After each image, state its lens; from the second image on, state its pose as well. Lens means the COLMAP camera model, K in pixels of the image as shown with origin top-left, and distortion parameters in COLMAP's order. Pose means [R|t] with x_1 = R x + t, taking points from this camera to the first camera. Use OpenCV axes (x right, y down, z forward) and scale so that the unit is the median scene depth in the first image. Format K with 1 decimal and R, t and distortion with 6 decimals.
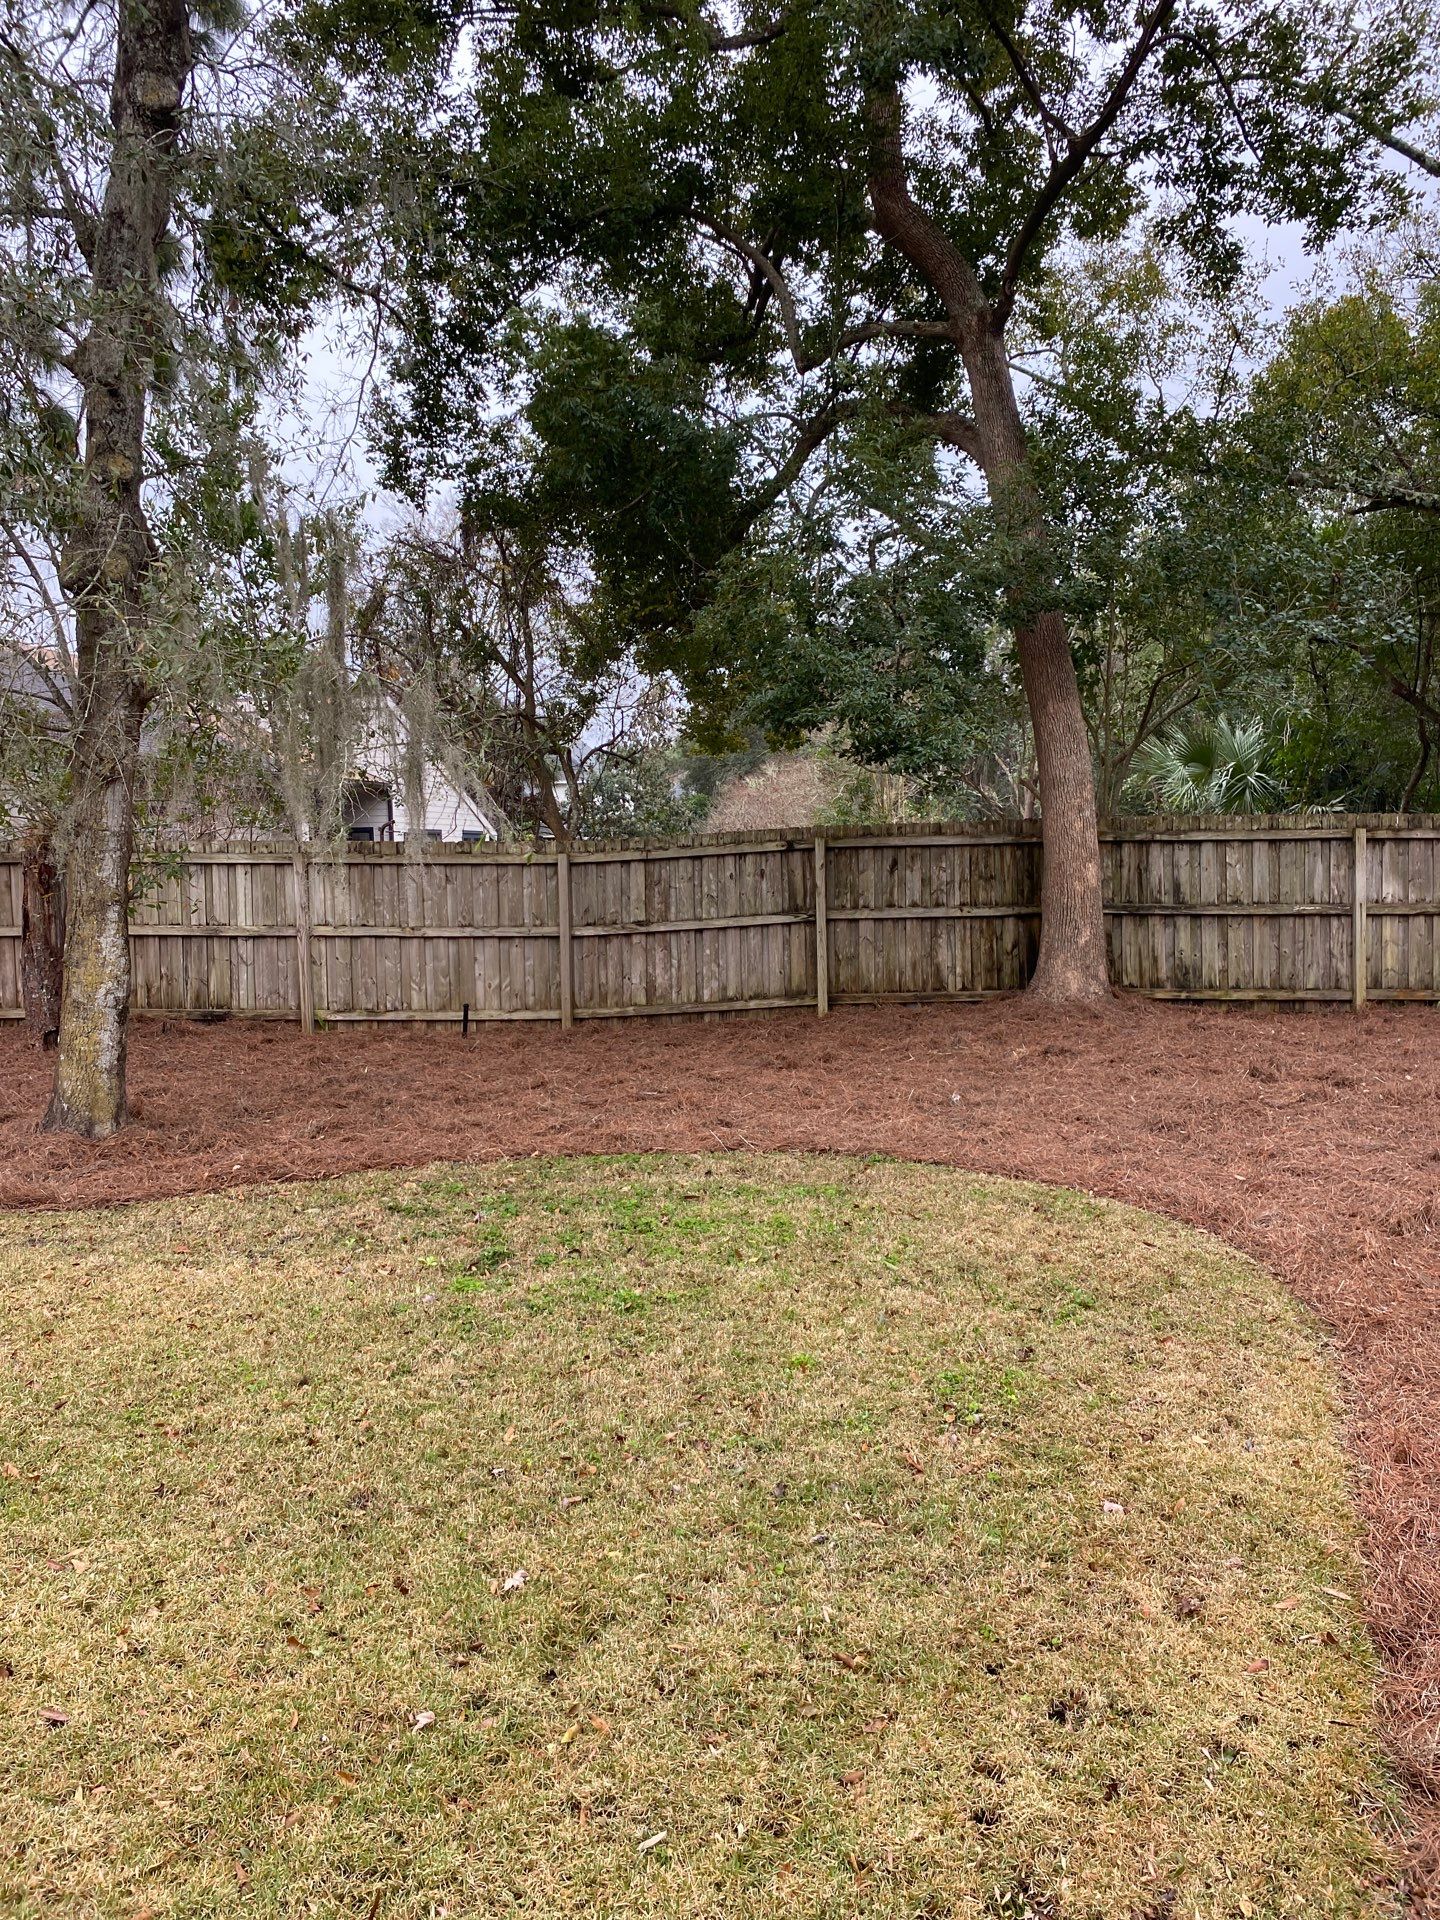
lens RADIAL K [[1410.8, 0, 720.0], [0, 1410.8, 960.0], [0, 0, 1]] dist [0.155686, -0.434850]
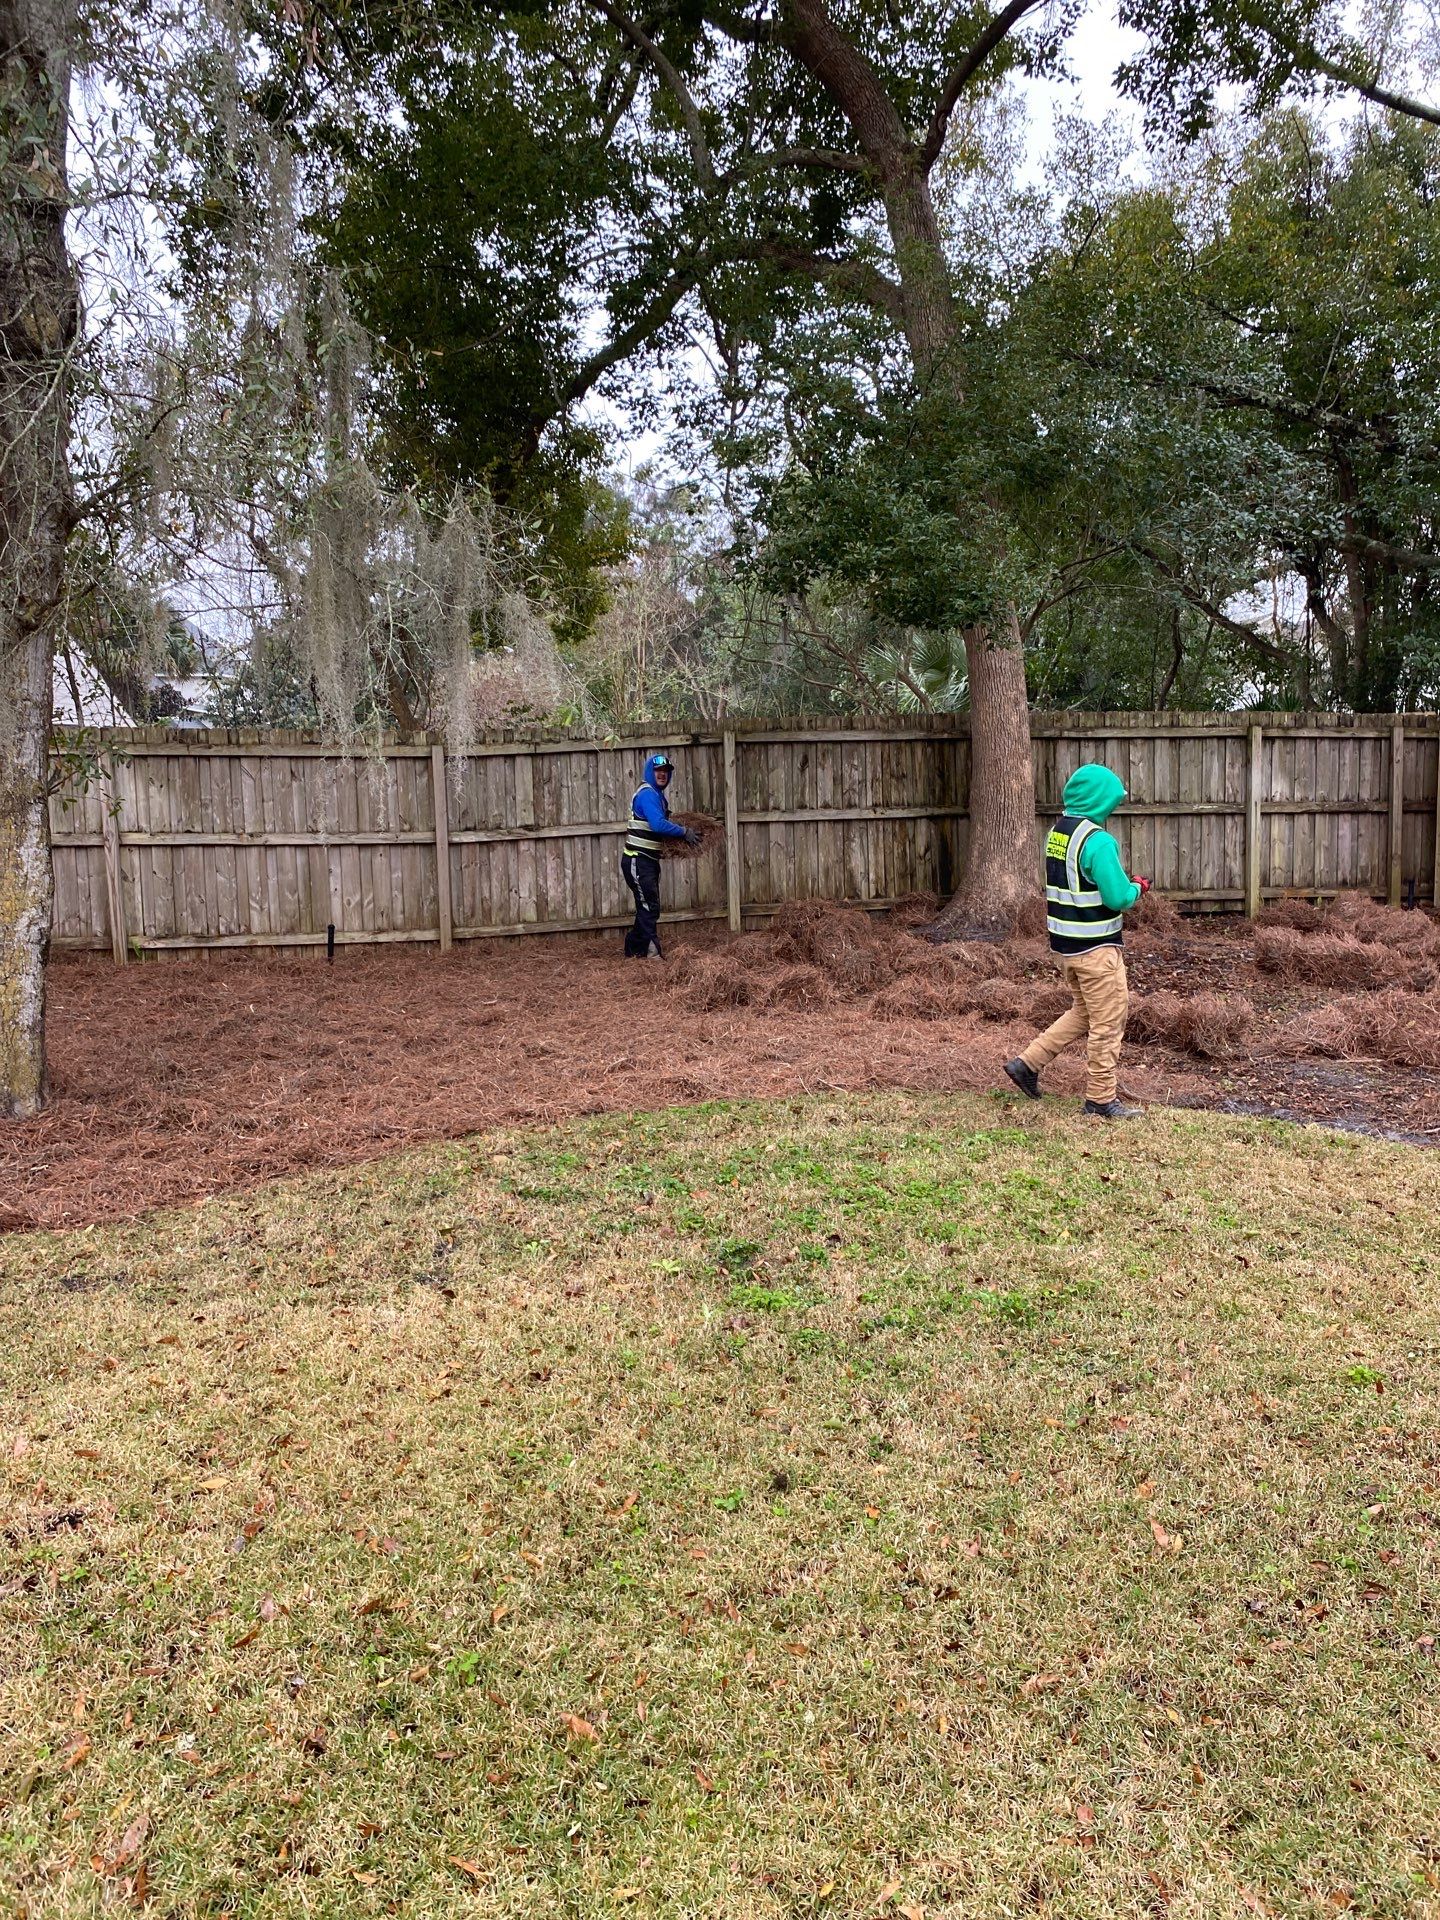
lens RADIAL K [[1410.8, 0, 720.0], [0, 1410.8, 960.0], [0, 0, 1]] dist [0.155686, -0.434850]
pose [[0.965236, -0.030962, 0.259541, -0.172017], [0.014006, 0.997660, 0.066925, -0.001495], [-0.261006, -0.060963, 0.963410, 0.124224]]
